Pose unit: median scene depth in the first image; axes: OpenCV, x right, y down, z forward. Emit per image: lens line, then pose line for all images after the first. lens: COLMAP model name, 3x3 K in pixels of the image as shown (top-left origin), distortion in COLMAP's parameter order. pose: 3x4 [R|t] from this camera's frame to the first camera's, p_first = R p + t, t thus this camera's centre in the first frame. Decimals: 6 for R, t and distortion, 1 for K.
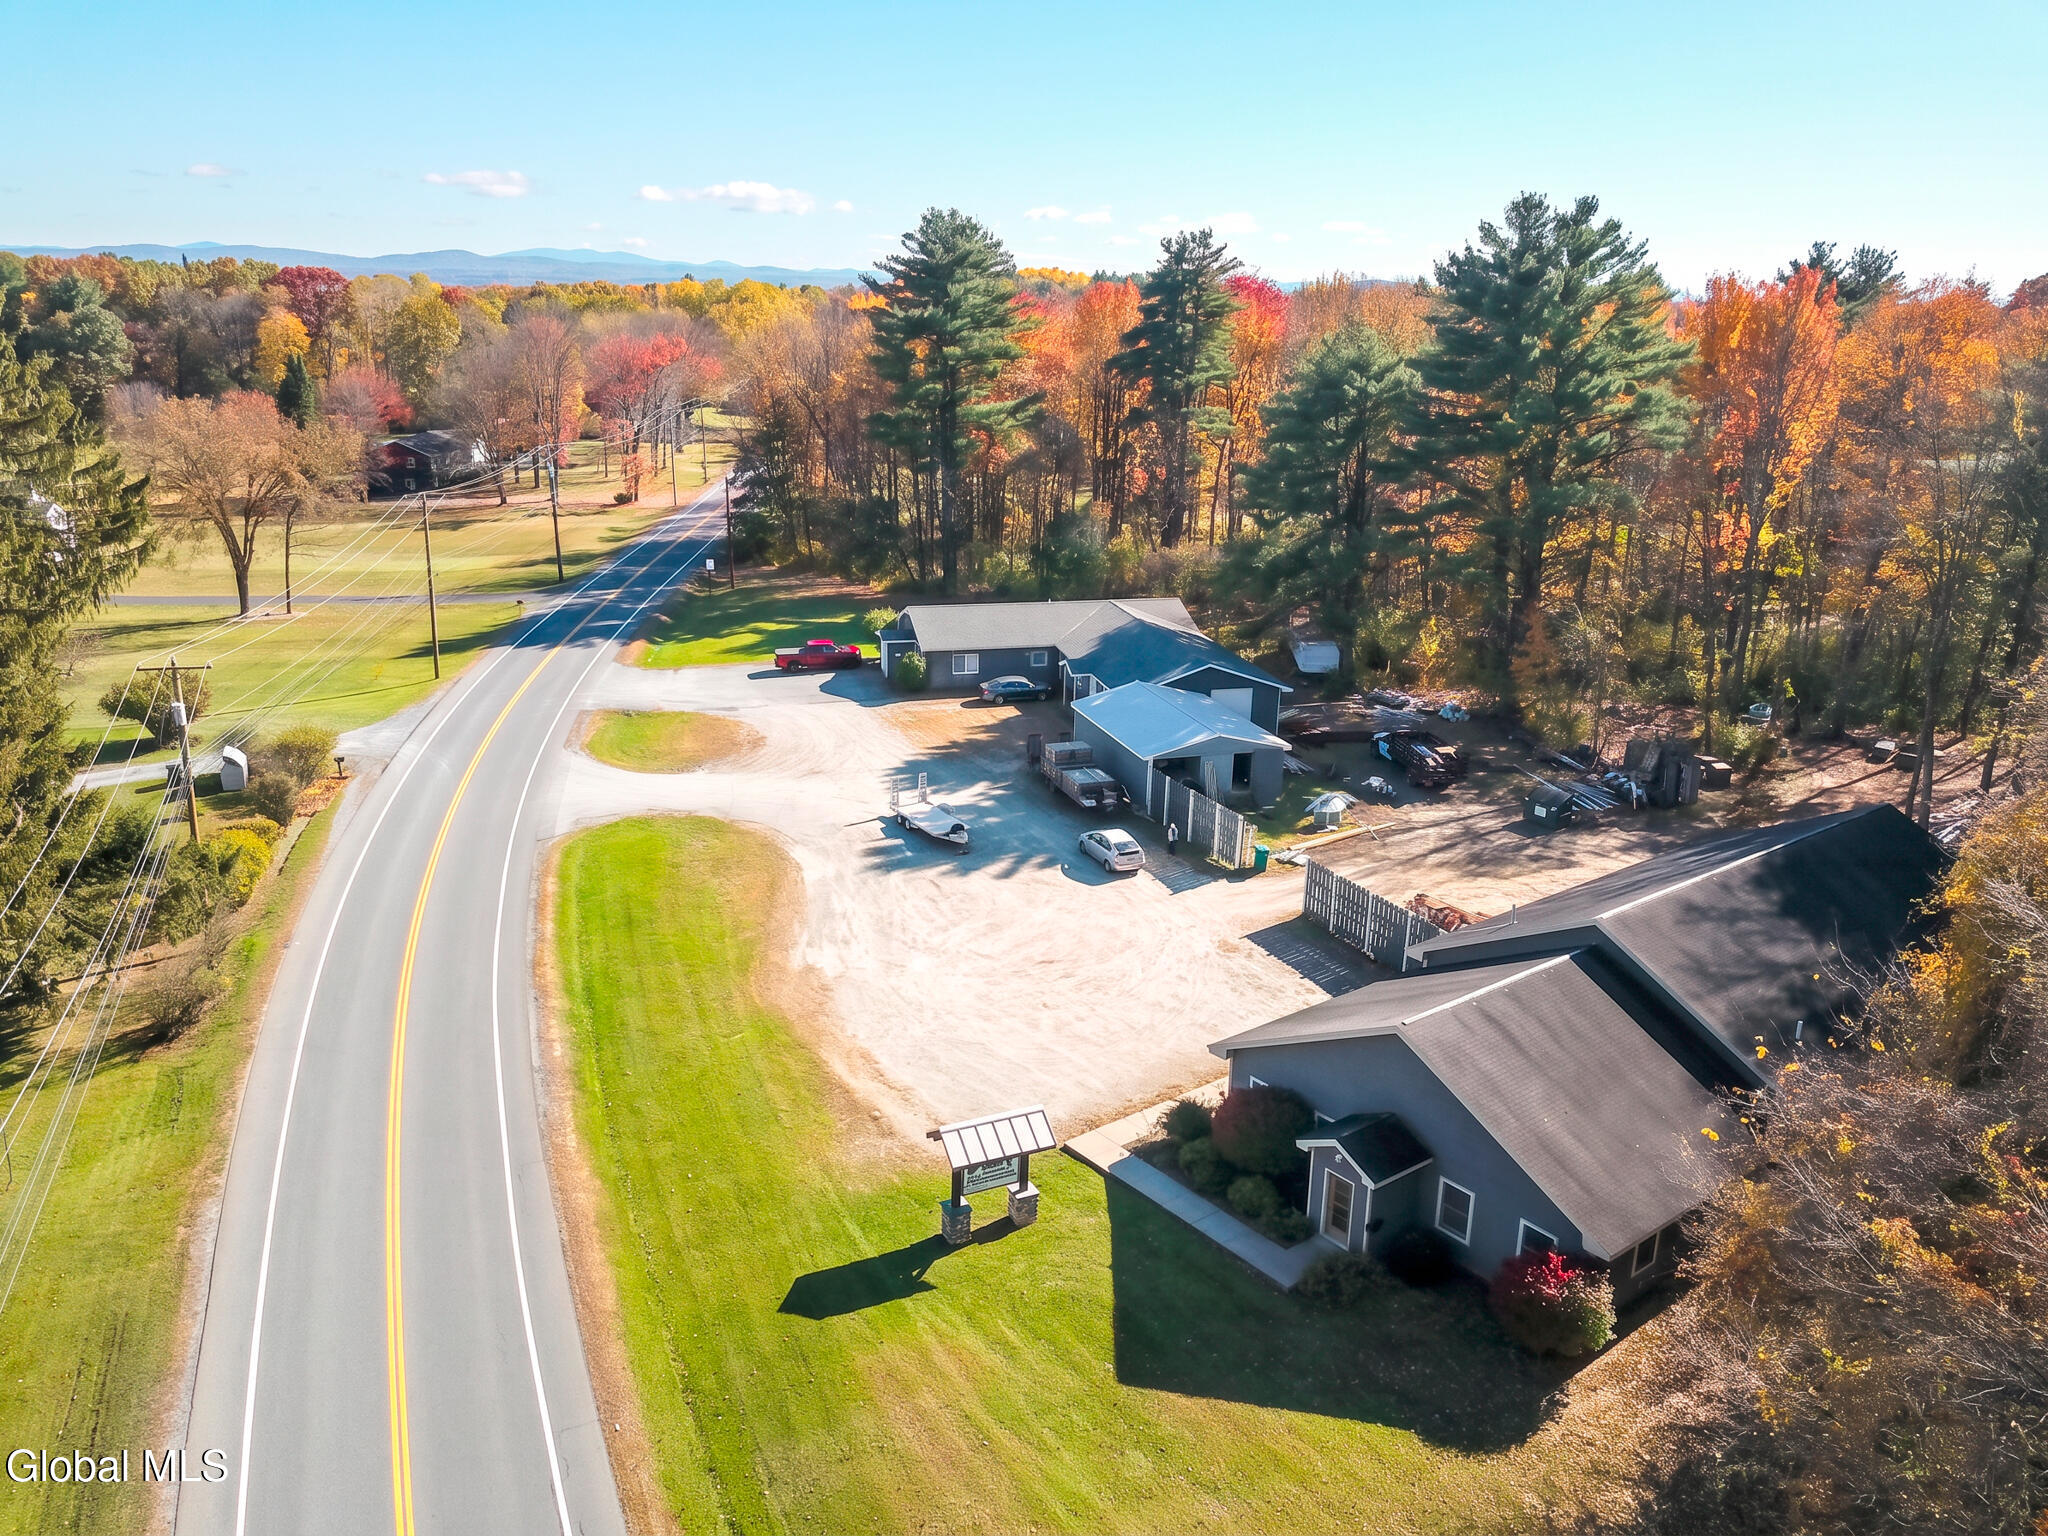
lens RADIAL K [[1550.0, 0, 1017.0], [0, 1550.0, 770.6], [0, 0, 1]] dist [-0.008020, 0.006716]
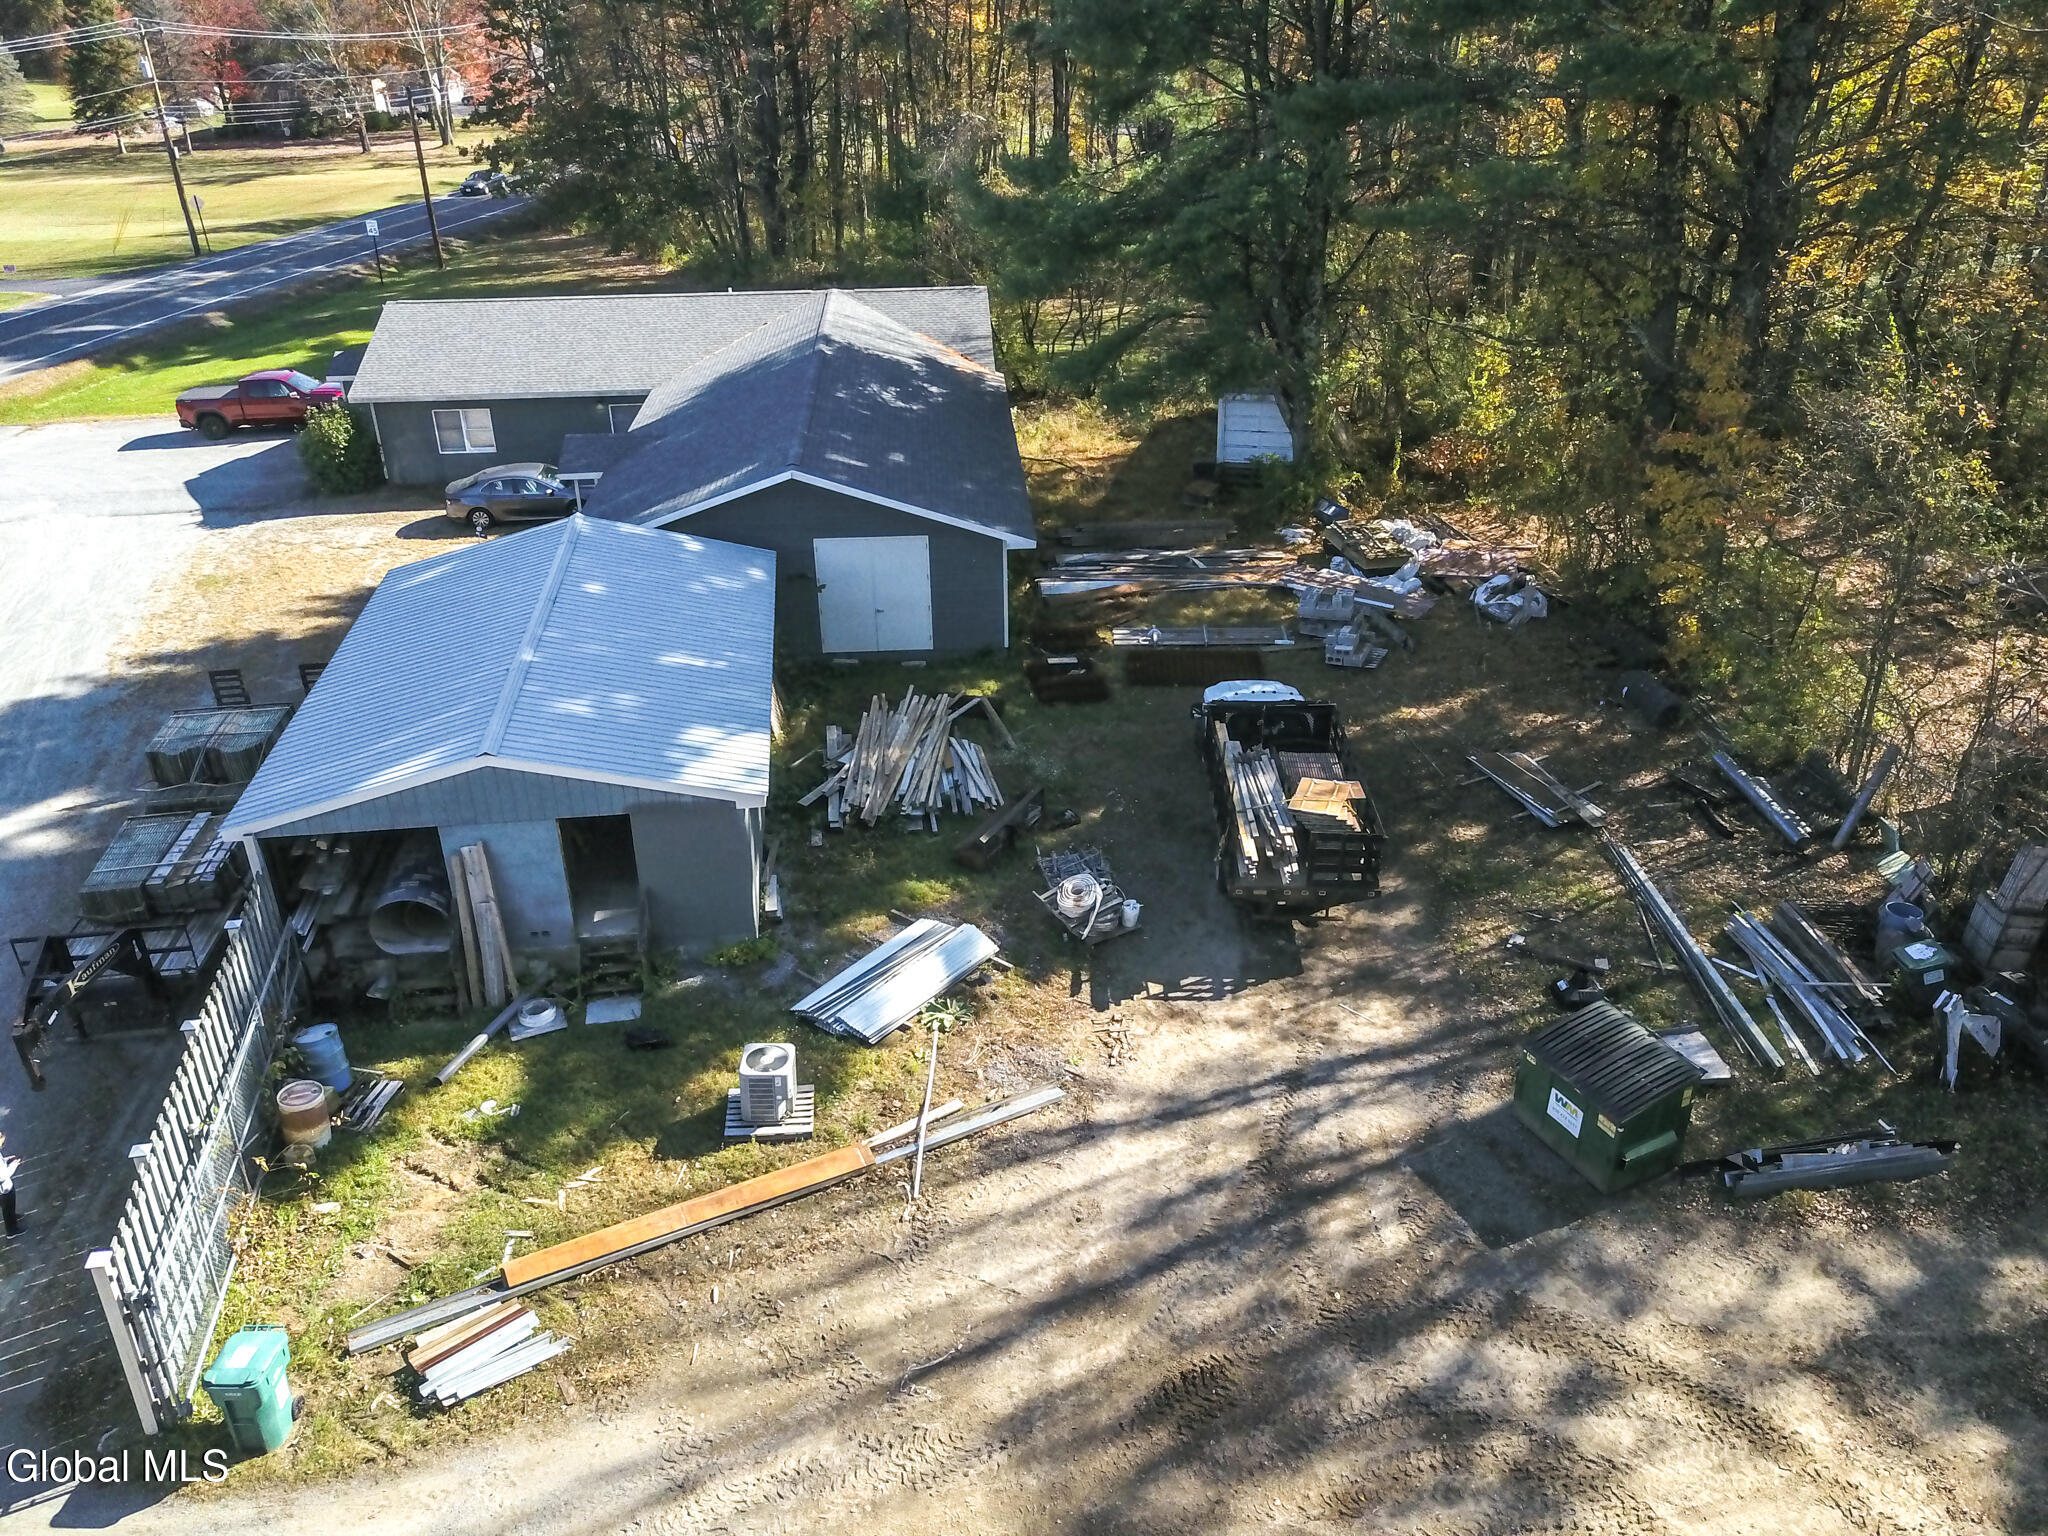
lens RADIAL K [[1550.0, 0, 1025.1], [0, 1550.0, 763.3], [0, 0, 1]] dist [-0.008020, 0.006716]
pose [[0.985165, 0.053880, -0.162934, 0.237603], [-0.022468, 0.981758, 0.188804, -0.068404], [0.170134, -0.182342, 0.968404, 0.610502]]
